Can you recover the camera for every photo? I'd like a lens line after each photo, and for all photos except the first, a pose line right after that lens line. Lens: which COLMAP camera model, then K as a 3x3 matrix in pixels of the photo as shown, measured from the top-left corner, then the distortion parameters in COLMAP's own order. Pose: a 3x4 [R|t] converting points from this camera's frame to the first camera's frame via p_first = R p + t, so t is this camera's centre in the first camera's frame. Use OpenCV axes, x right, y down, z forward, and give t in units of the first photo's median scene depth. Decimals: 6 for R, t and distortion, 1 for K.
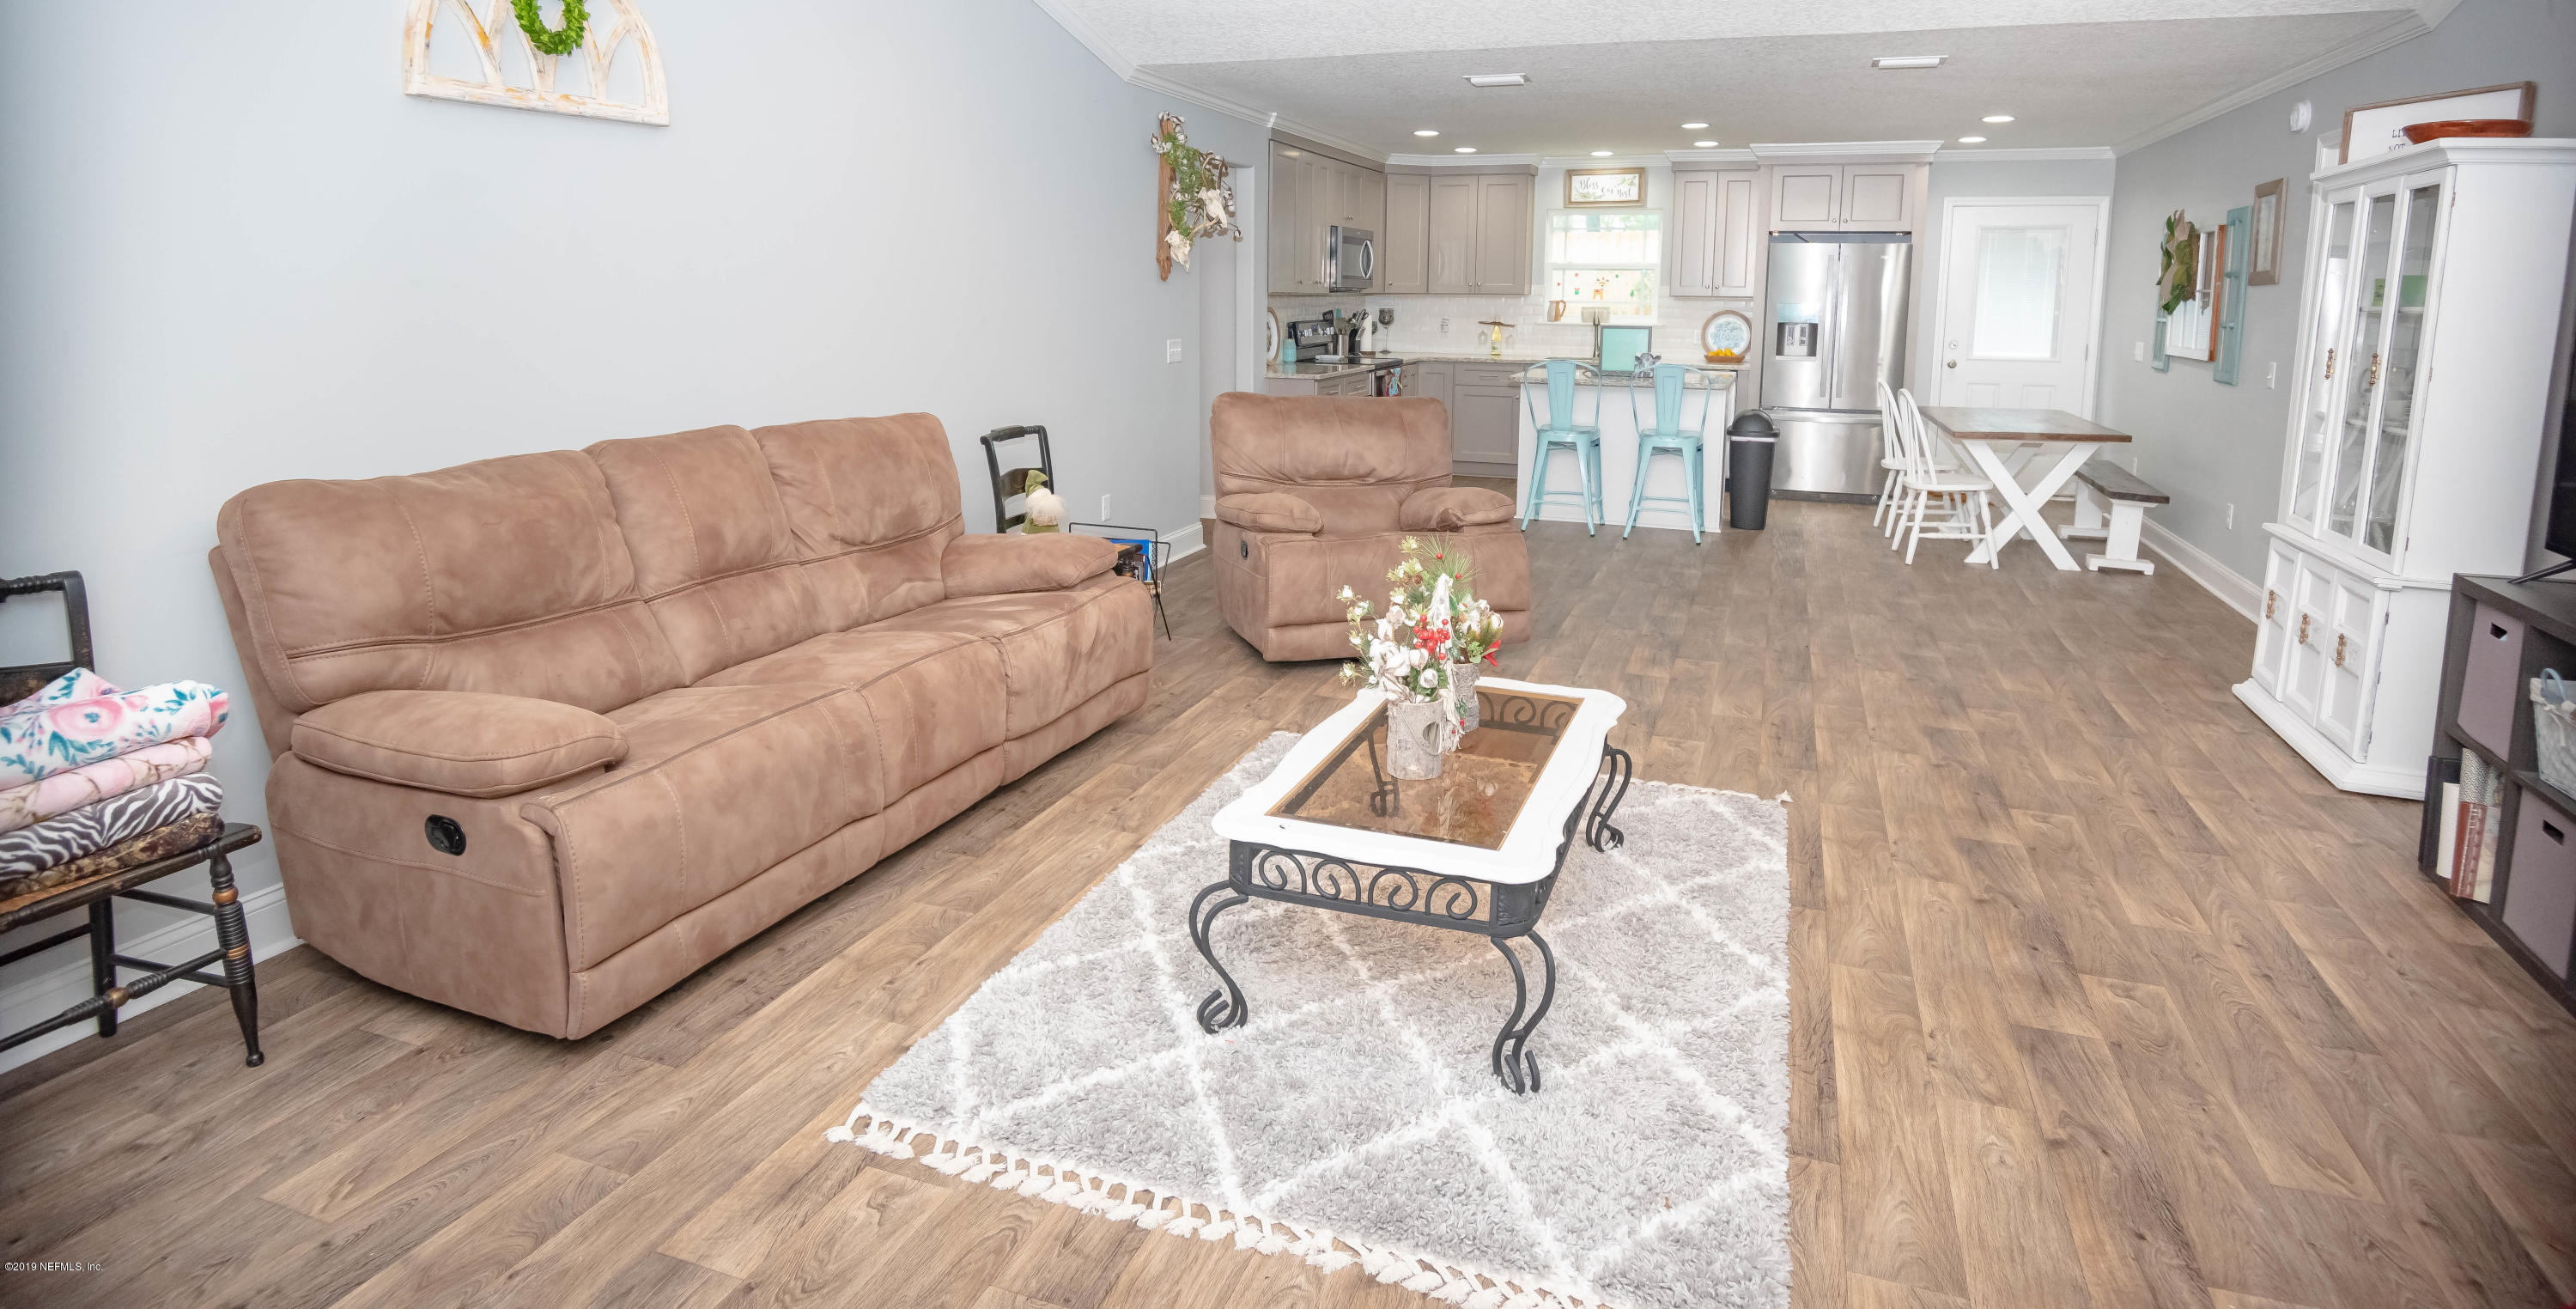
lens RADIAL K [[1390.5, 0, 1280.7], [0, 1390.5, 459.8], [0, 0, 1]] dist [-0.005098, -0.012908]
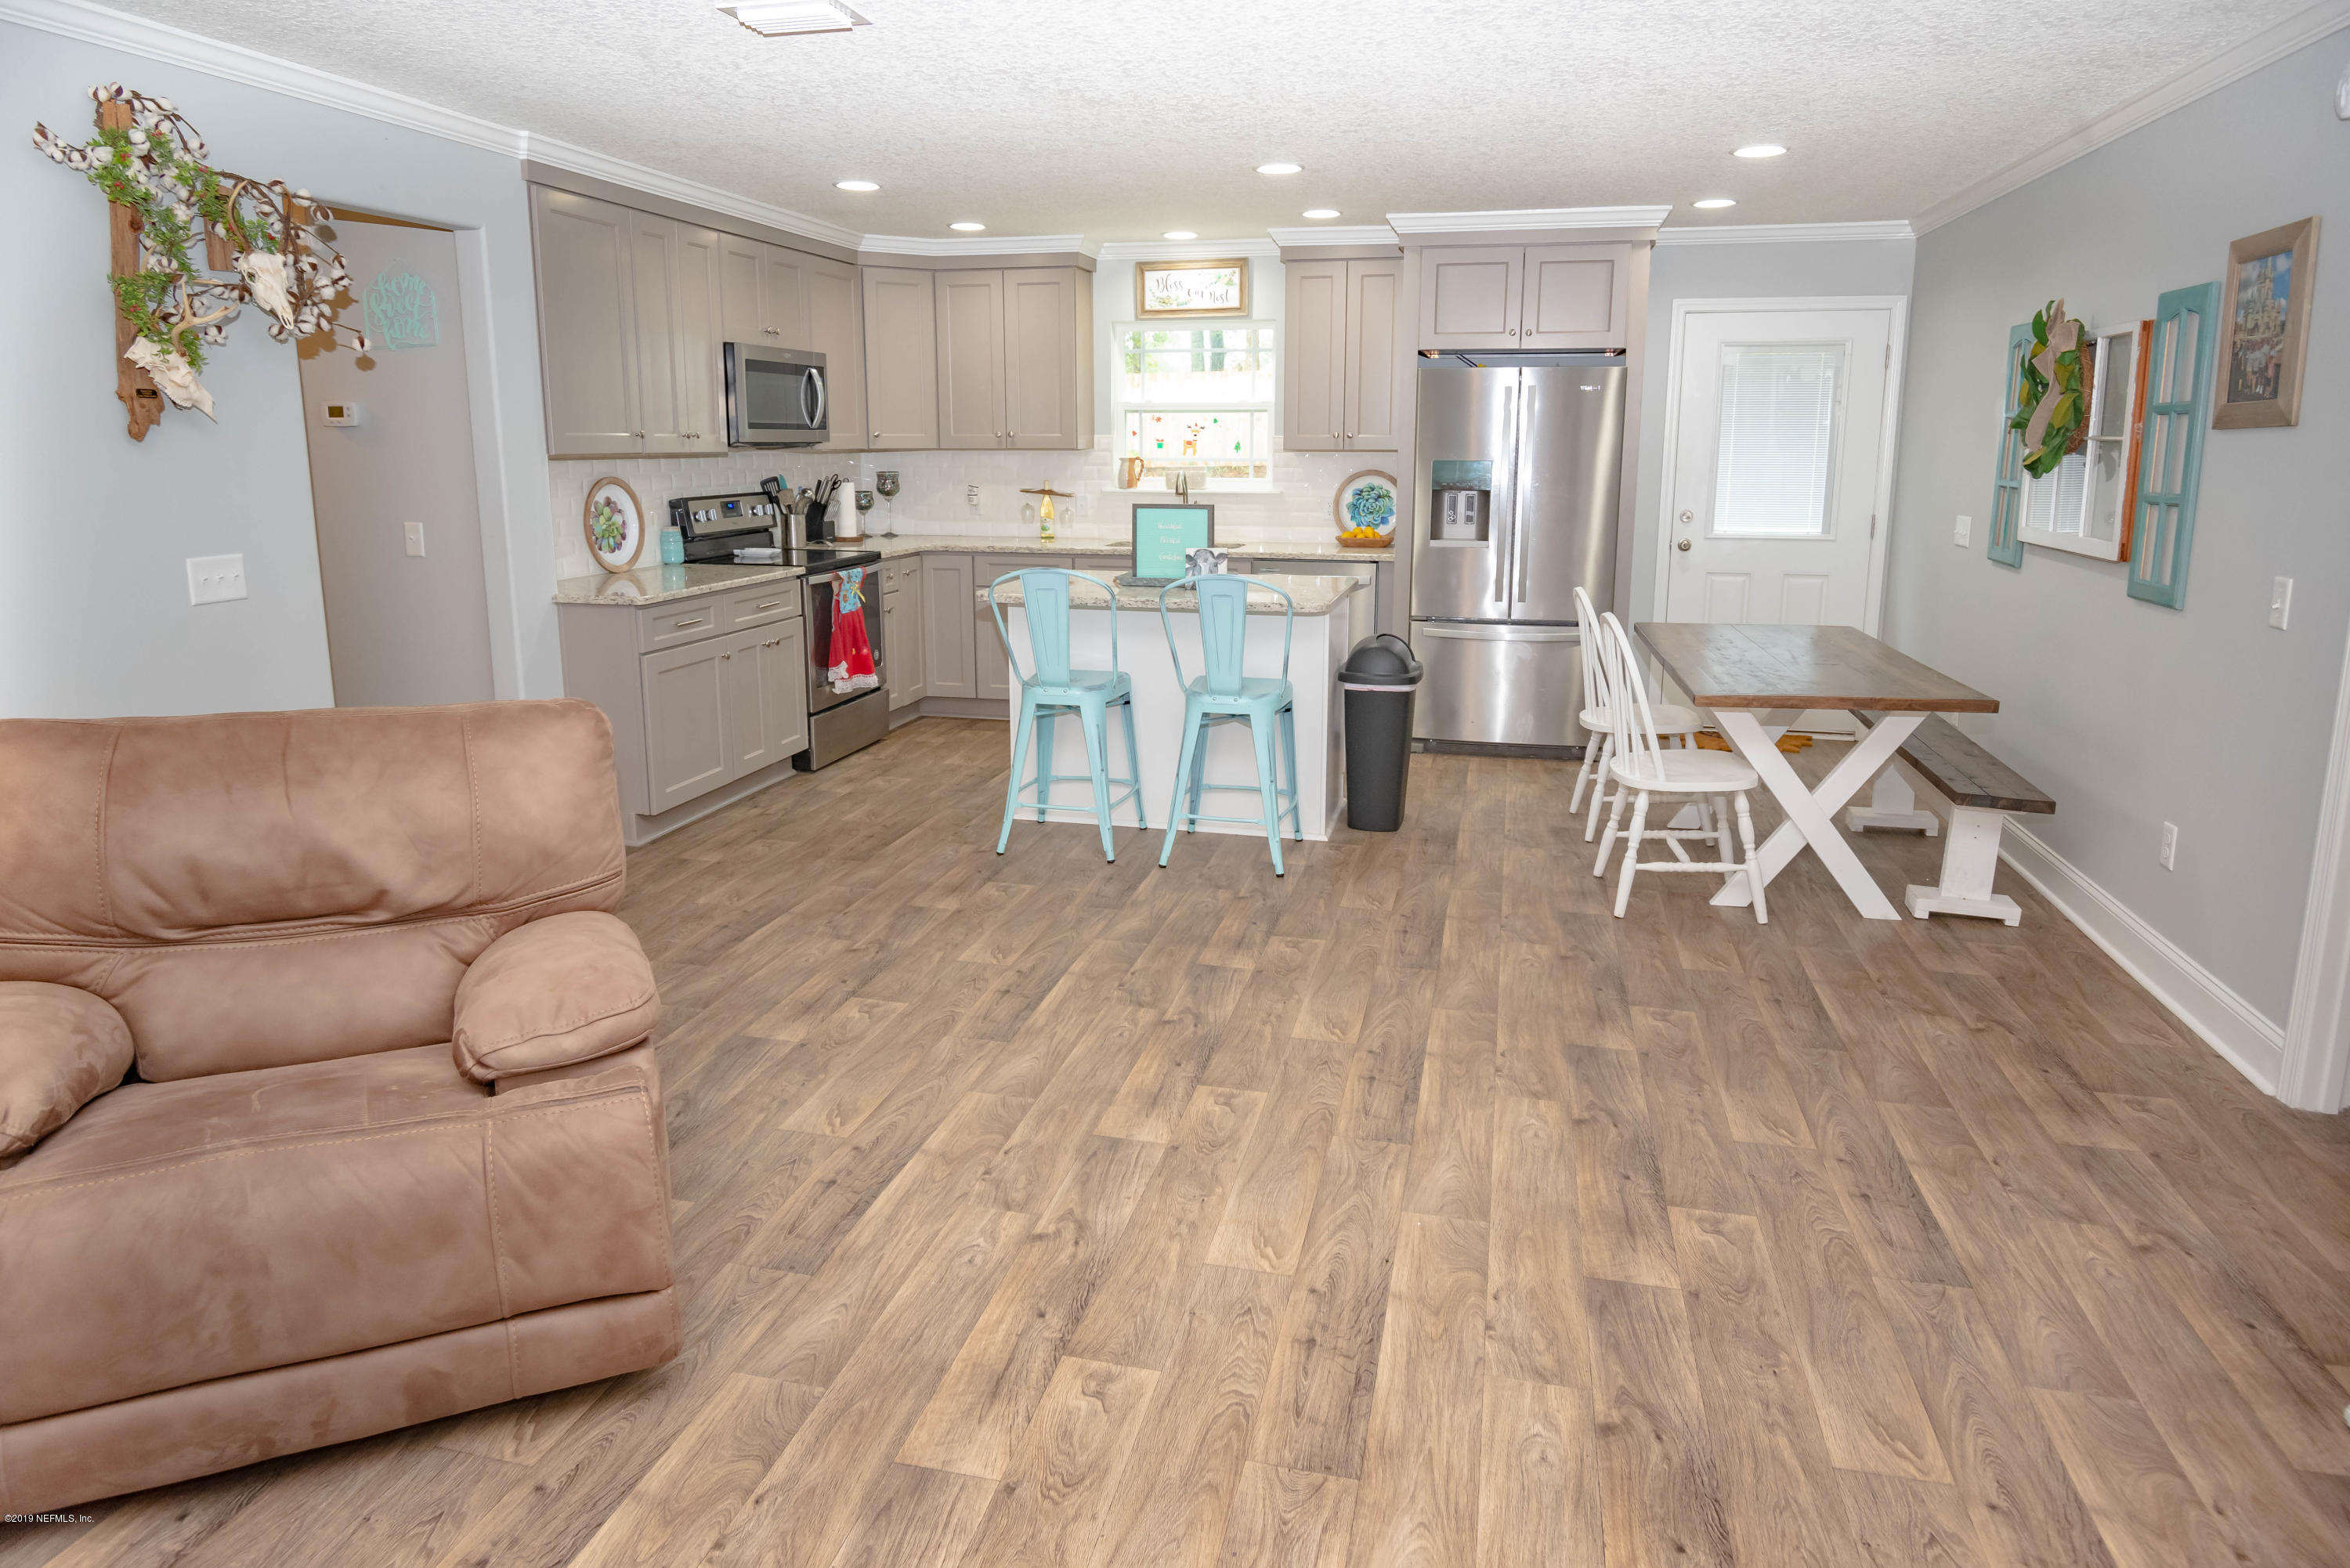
lens RADIAL K [[1416.4, 0, 1179.0], [0, 1416.4, 679.0], [0, 0, 1]] dist [-0.009093, -0.006240]
pose [[0.993366, -0.028185, 0.111490, 0.211562], [0.022777, 0.998515, 0.049487, -0.058995], [-0.112719, -0.046619, 0.992533, 0.449497]]
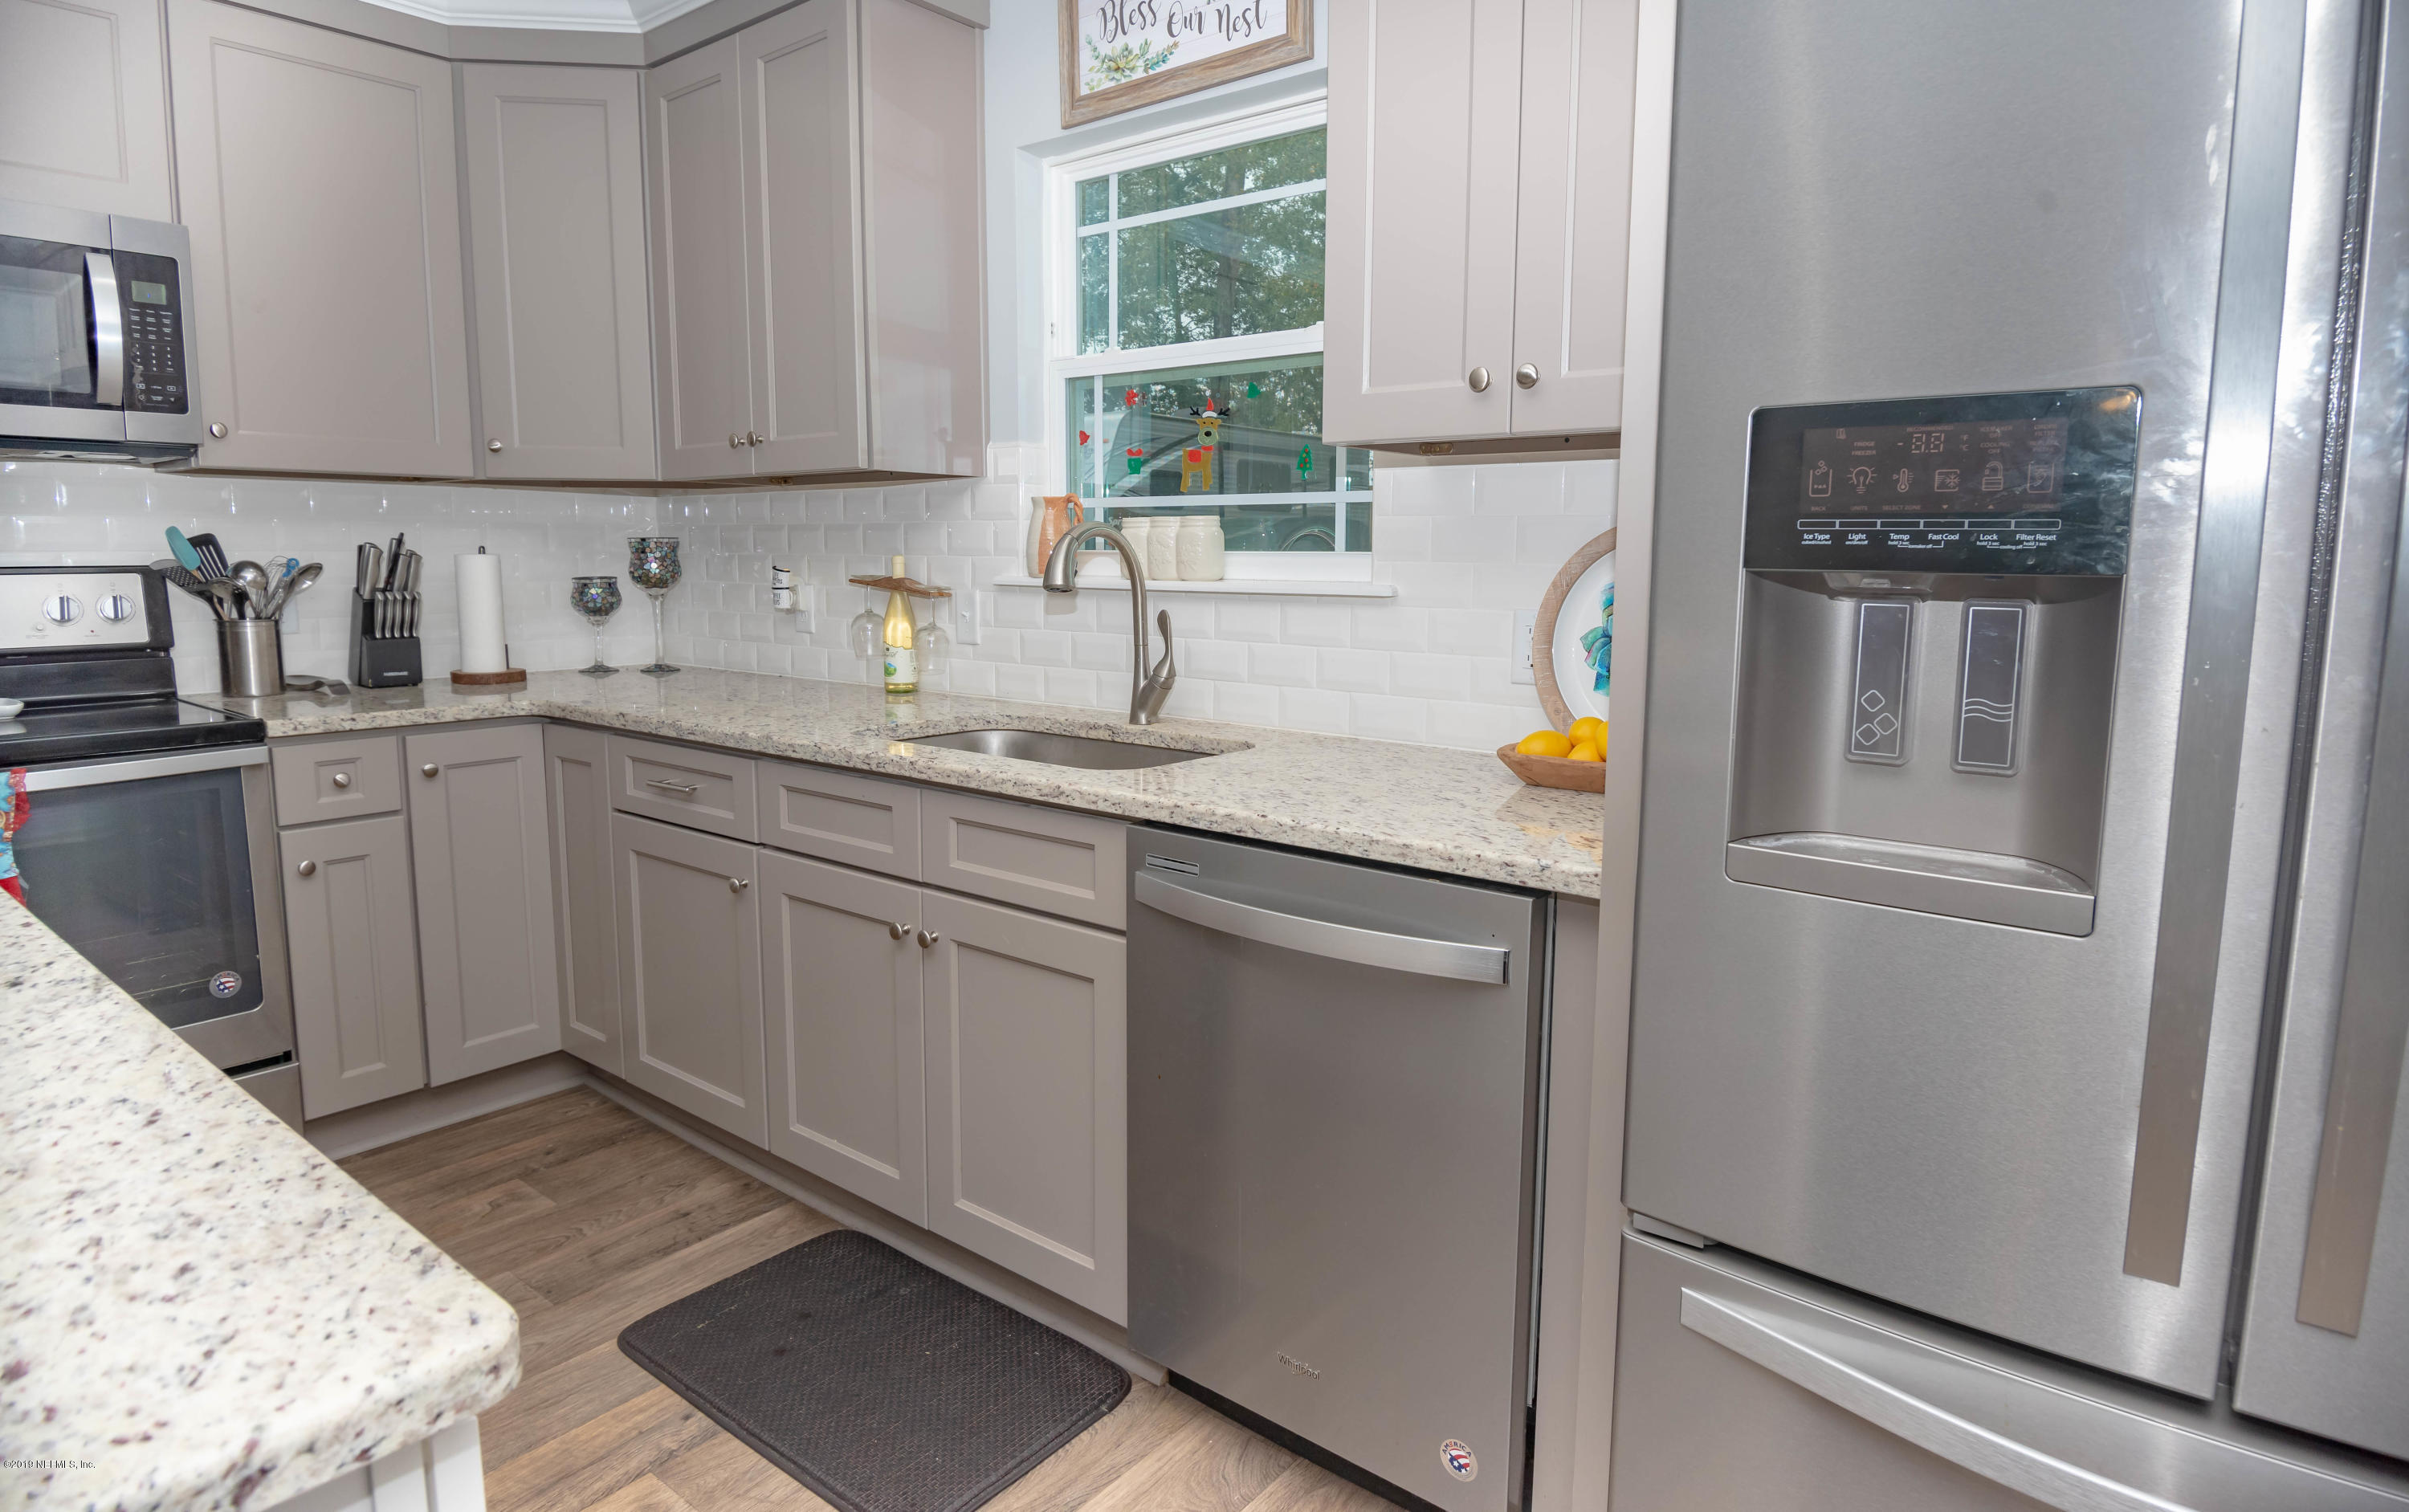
lens RADIAL K [[1310.7, 0, 1237.6], [0, 1310.7, 721.9], [0, 0, 1]] dist [-0.022305, -0.001363]
pose [[0.953866, 0.036442, -0.298012, 0.458241], [-0.036051, 0.999327, 0.006811, -0.111656], [0.298060, 0.004247, 0.954538, 1.154005]]
